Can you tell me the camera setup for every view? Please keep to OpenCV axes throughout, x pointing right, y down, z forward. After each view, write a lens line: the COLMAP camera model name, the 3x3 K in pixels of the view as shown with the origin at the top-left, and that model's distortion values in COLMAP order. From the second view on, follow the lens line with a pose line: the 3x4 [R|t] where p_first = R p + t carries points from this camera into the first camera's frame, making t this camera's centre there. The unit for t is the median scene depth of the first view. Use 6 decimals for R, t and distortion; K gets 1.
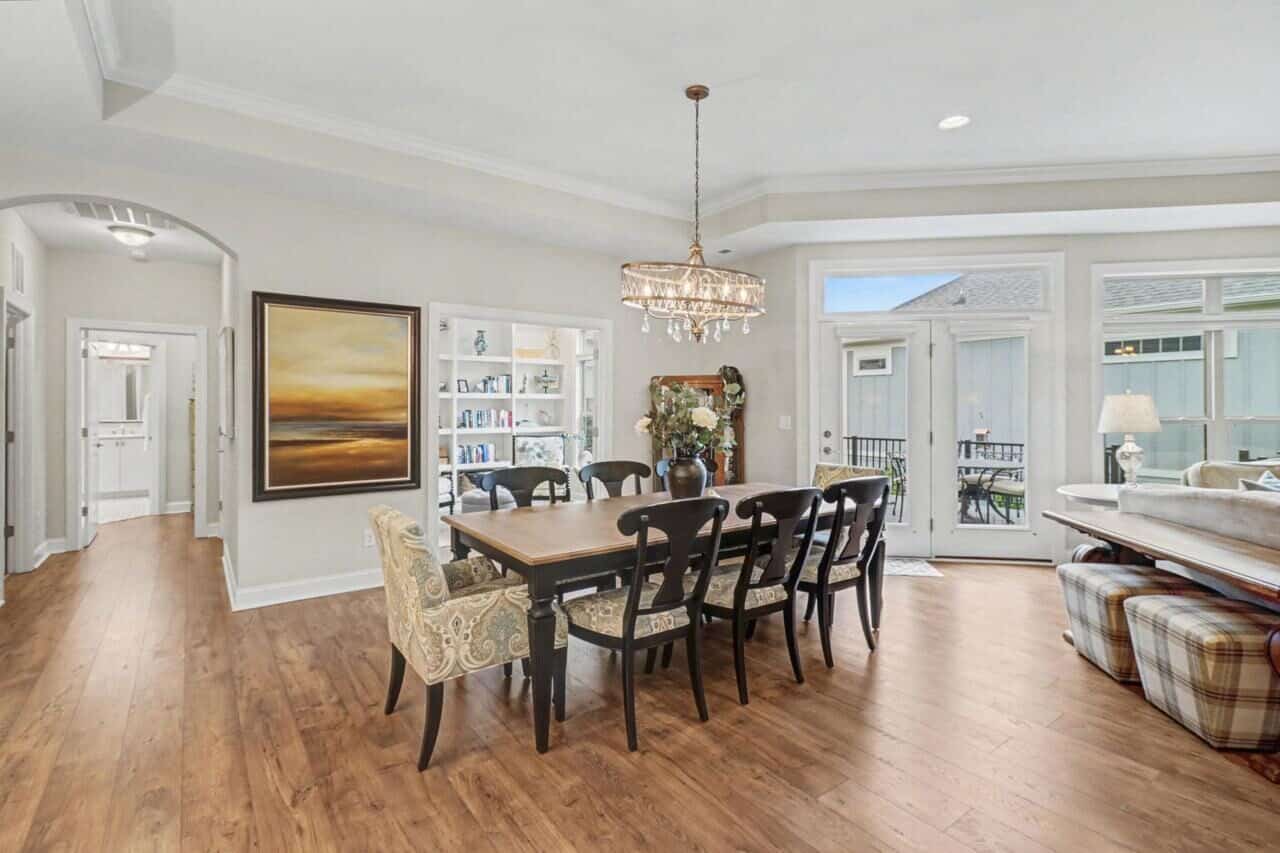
lens RADIAL K [[598.0, 0, 640.3], [0, 598.0, 406.7], [0, 0, 1]] dist [0.002184, 0.000300]
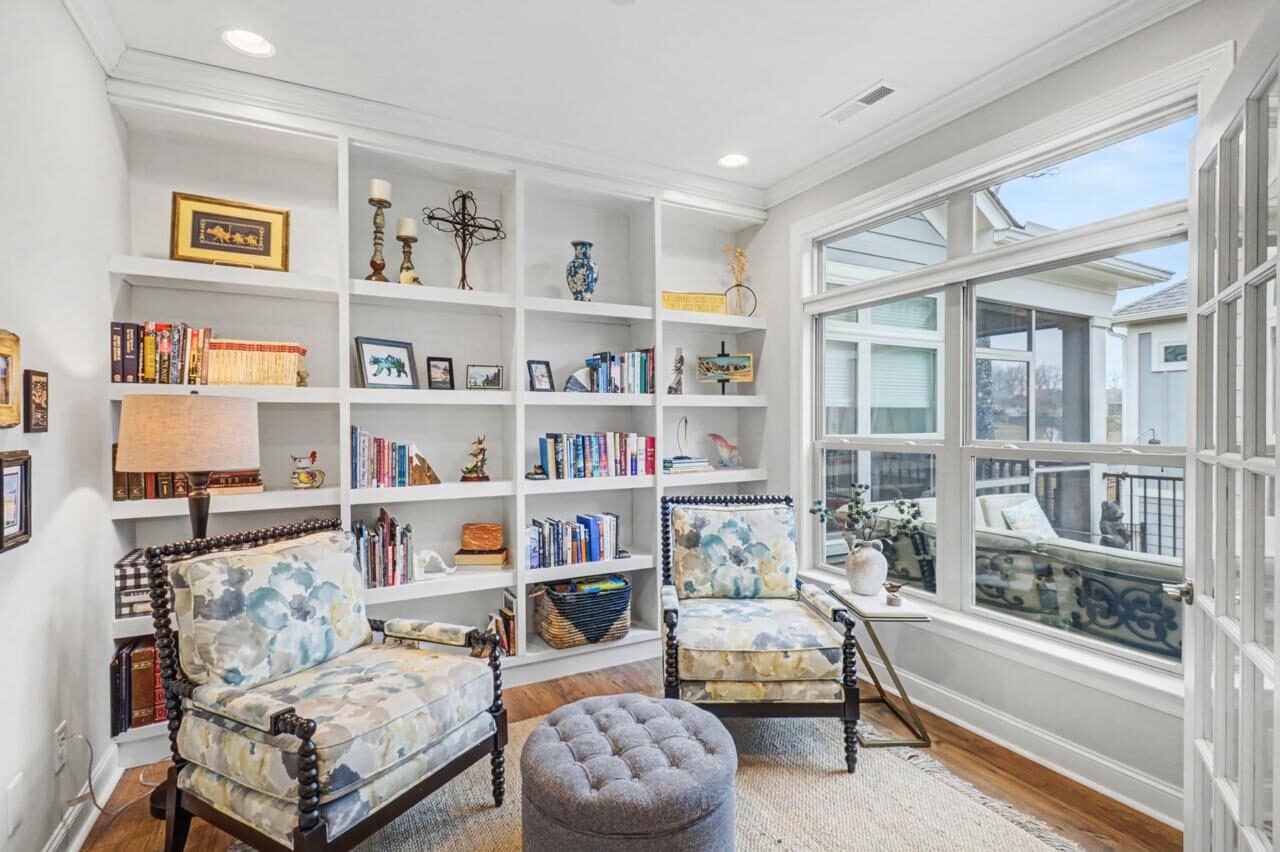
lens RADIAL K [[598.0, 0, 635.6], [0, 598.0, 424.9], [0, 0, 1]] dist [0.002184, 0.000300]
pose [[0.987055, -0.004893, -0.160309, -0.163966], [0.005661, 0.999975, 0.004334, -0.002351], [0.160284, -0.005185, 0.987057, 0.596863]]
